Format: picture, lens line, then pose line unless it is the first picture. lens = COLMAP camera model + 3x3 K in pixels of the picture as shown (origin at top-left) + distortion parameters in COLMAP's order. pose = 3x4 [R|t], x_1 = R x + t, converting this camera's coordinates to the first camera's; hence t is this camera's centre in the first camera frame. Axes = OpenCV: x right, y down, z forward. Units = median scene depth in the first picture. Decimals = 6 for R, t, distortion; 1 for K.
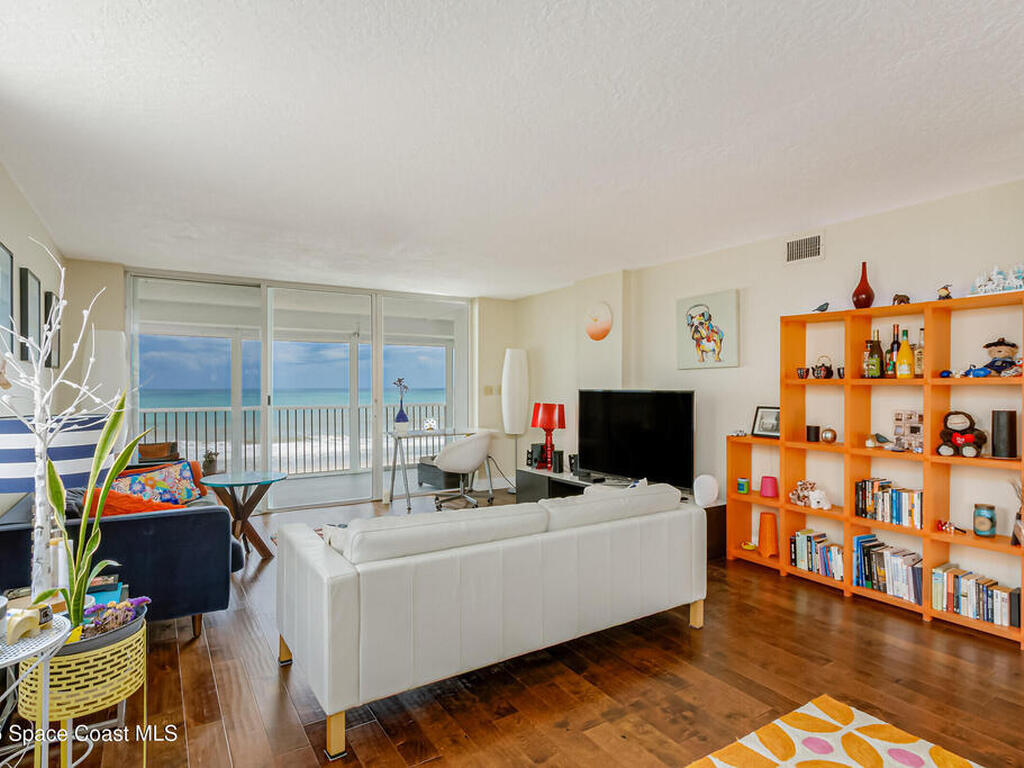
lens RADIAL K [[562.1, 0, 512.0], [0, 562.1, 384.0], [0, 0, 1]] dist [-0.001532, 0.000103]
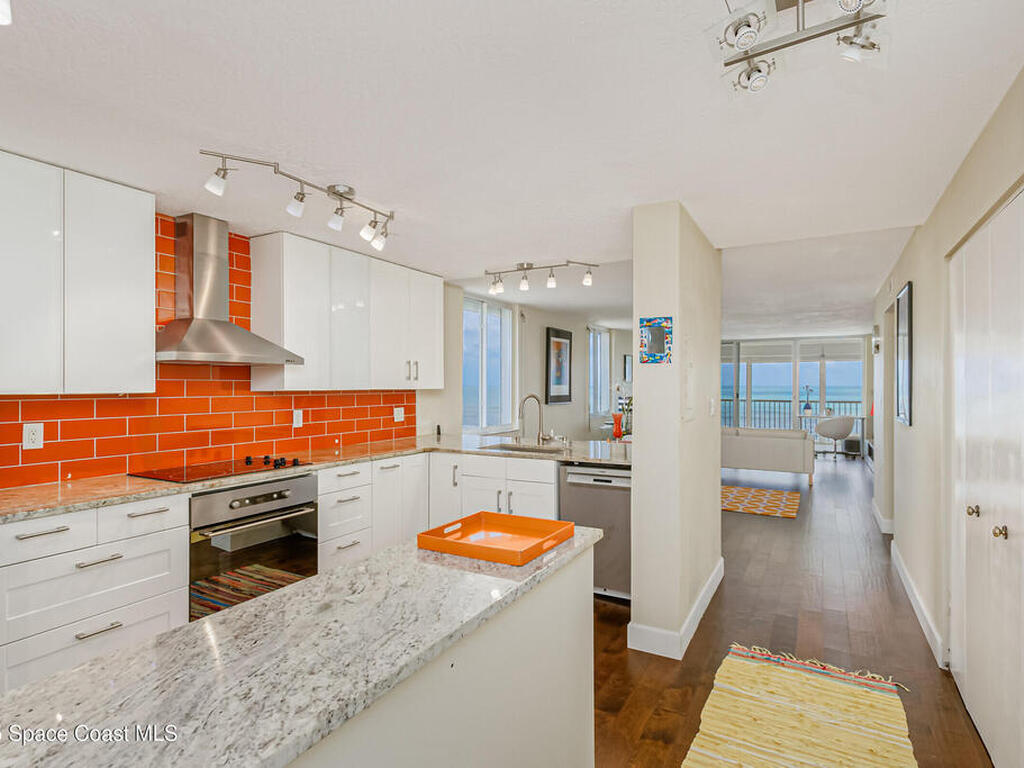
lens RADIAL K [[532.7, 0, 513.7], [0, 532.7, 385.0], [0, 0, 1]] dist [0.013175, -0.002051]
pose [[0.465585, 0.002733, -0.884999, 1.205717], [0.001659, 0.999991, 0.003961, -0.026395], [0.885001, -0.003313, 0.465576, -0.867869]]
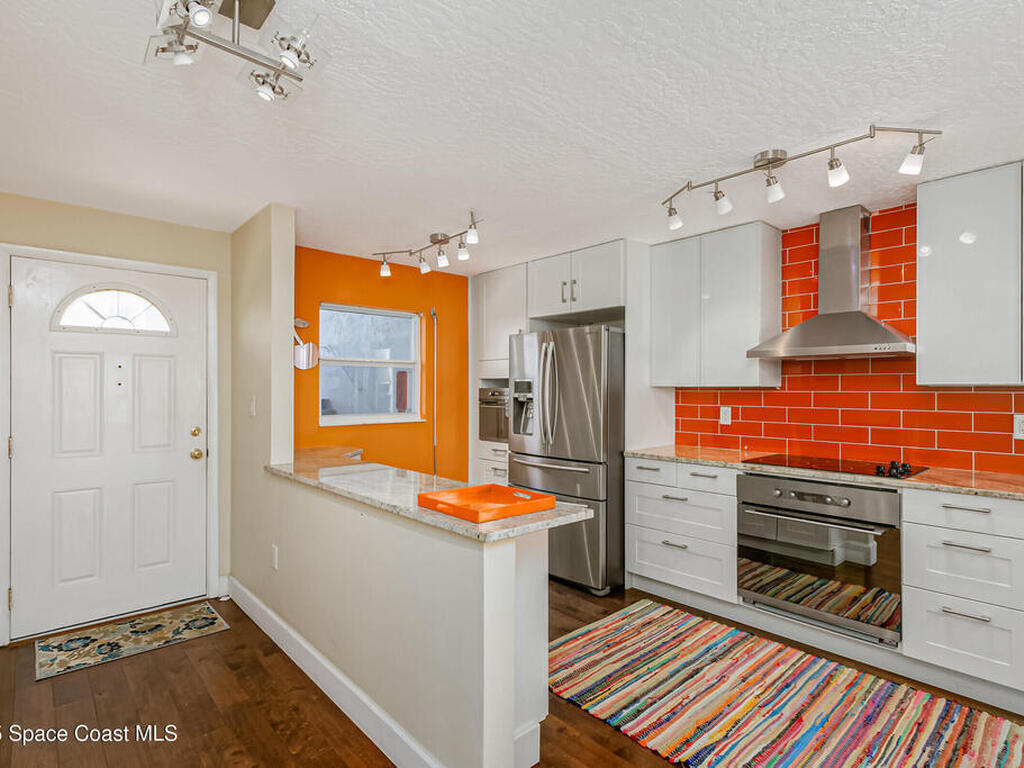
lens RADIAL K [[528.8, 0, 509.2], [0, 528.8, 385.0], [0, 0, 1]] dist [0.007169, -0.000262]
pose [[-0.985026, 0.017704, -0.171496, 0.944887], [0.018582, 0.999821, -0.003514, -0.022874], [0.171403, -0.006648, -0.985179, -0.288912]]
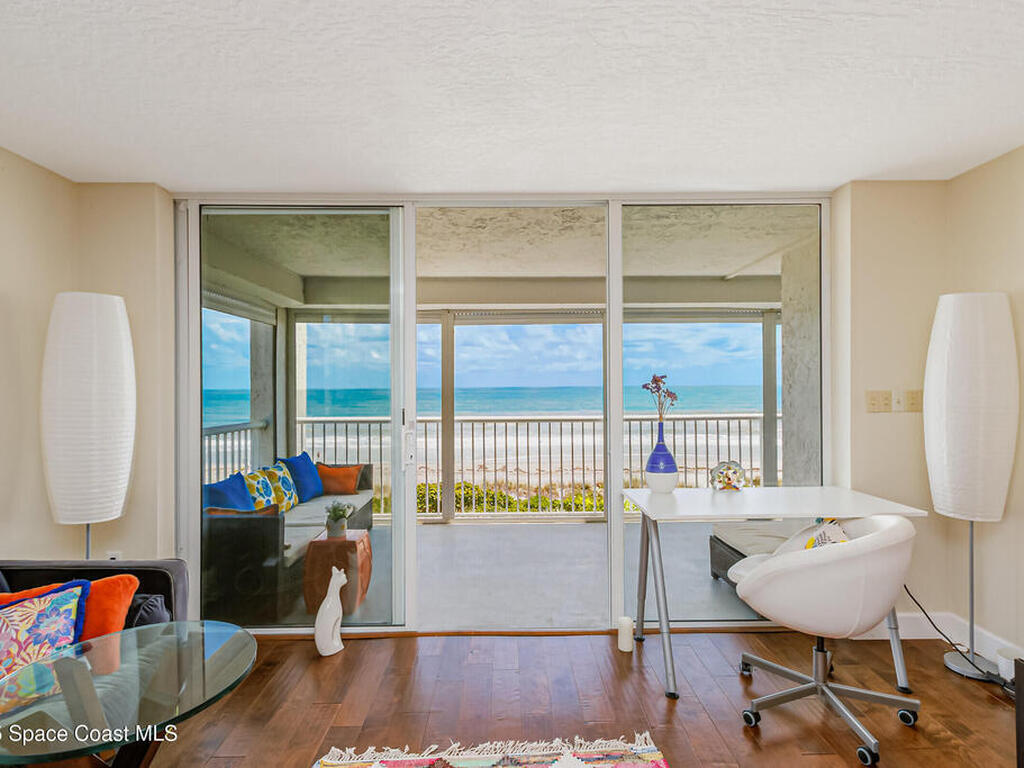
lens RADIAL K [[532.7, 0, 513.7], [0, 532.7, 385.0], [0, 0, 1]] dist [0.013175, -0.002051]
pose [[0.851996, -0.003691, -0.523536, -0.096939], [0.005493, 0.999983, 0.001889, -0.004738], [0.523520, -0.004485, 0.852002, 0.770503]]
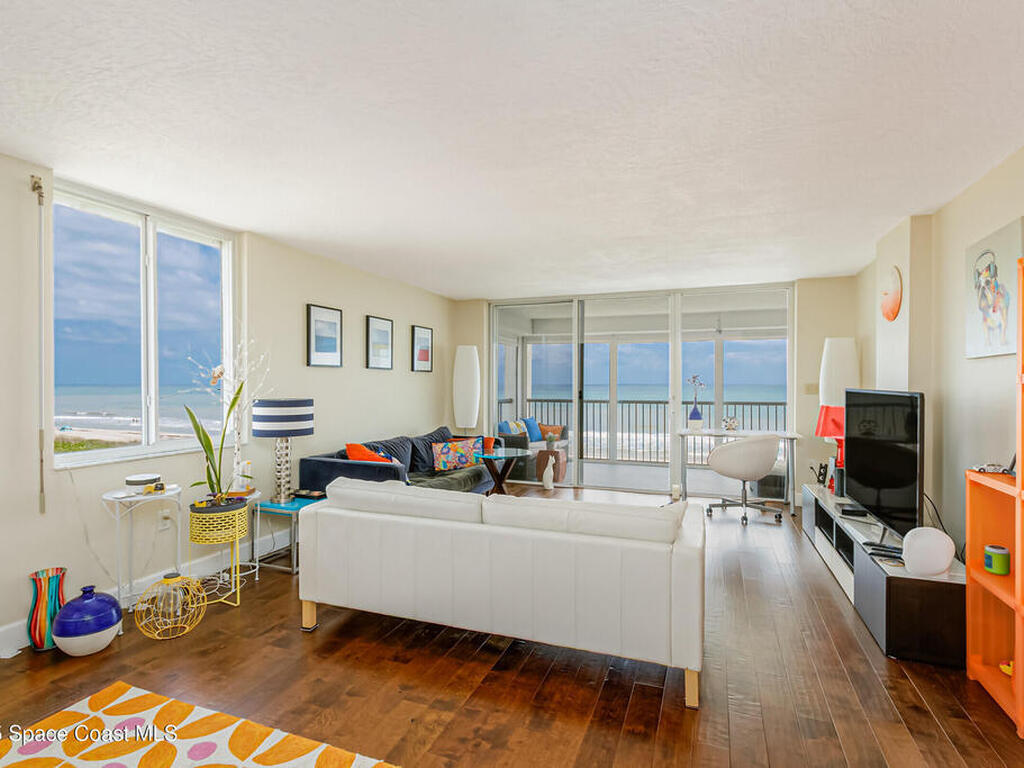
lens RADIAL K [[532.7, 0, 513.7], [0, 532.7, 385.0], [0, 0, 1]] dist [0.013175, -0.002051]
pose [[0.602286, 0.006814, -0.798251, 0.489753], [0.000577, 0.999960, 0.008971, -0.002956], [0.798280, -0.005863, 0.602258, 0.243958]]
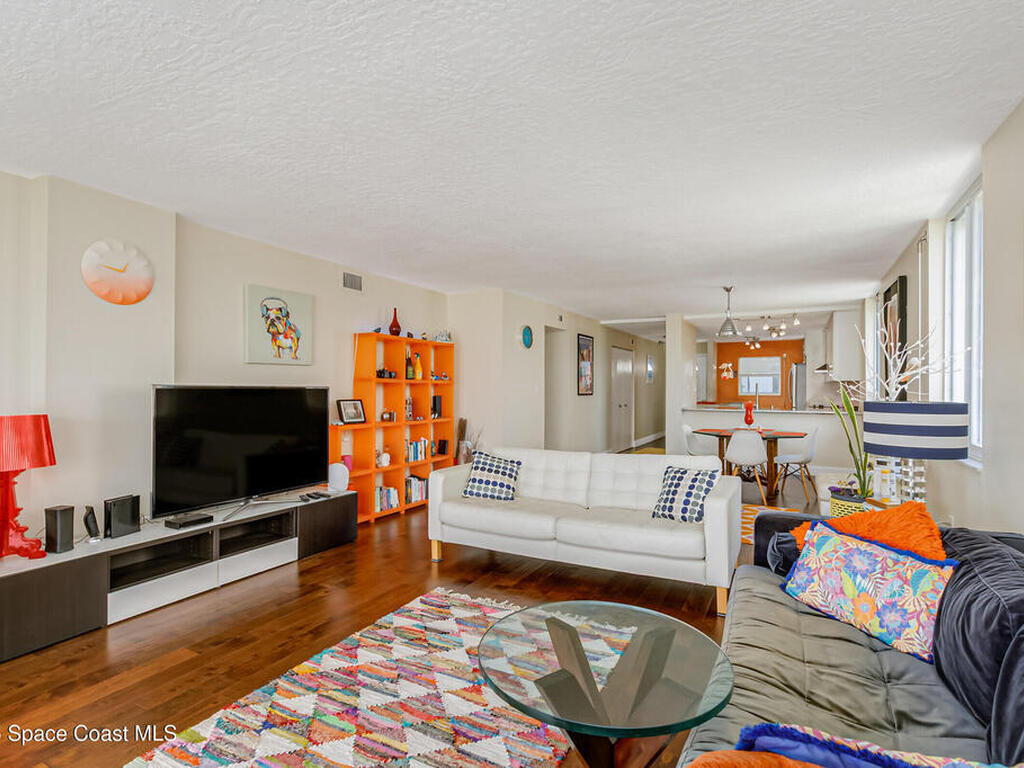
lens RADIAL K [[528.8, 0, 509.2], [0, 528.8, 385.0], [0, 0, 1]] dist [0.007169, -0.000262]
pose [[-0.485398, 0.006414, 0.874270, -0.654549], [-0.004306, 0.999943, -0.009726, 0.015208], [-0.874283, -0.008486, -0.485343, 1.089351]]
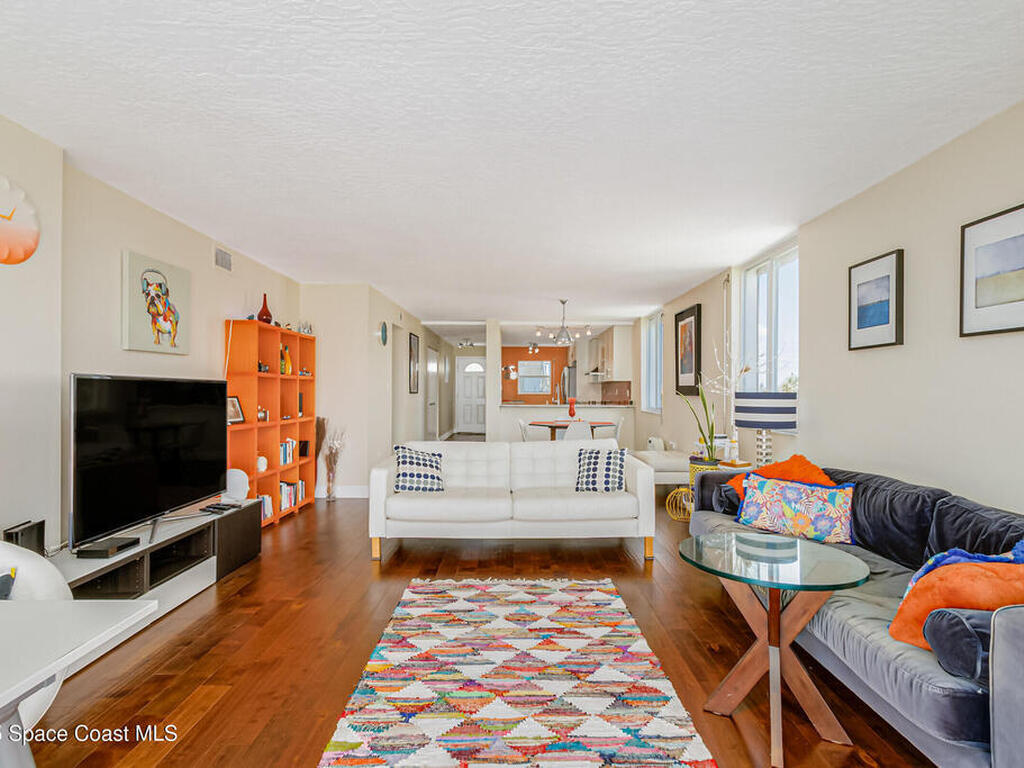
lens RADIAL K [[532.7, 0, 513.7], [0, 532.7, 385.0], [0, 0, 1]] dist [0.013175, -0.002051]
pose [[-0.842865, 0.005154, 0.538100, -0.492421], [-0.002747, 0.999900, -0.013881, 0.027506], [-0.538118, -0.013178, -0.842767, 1.360373]]
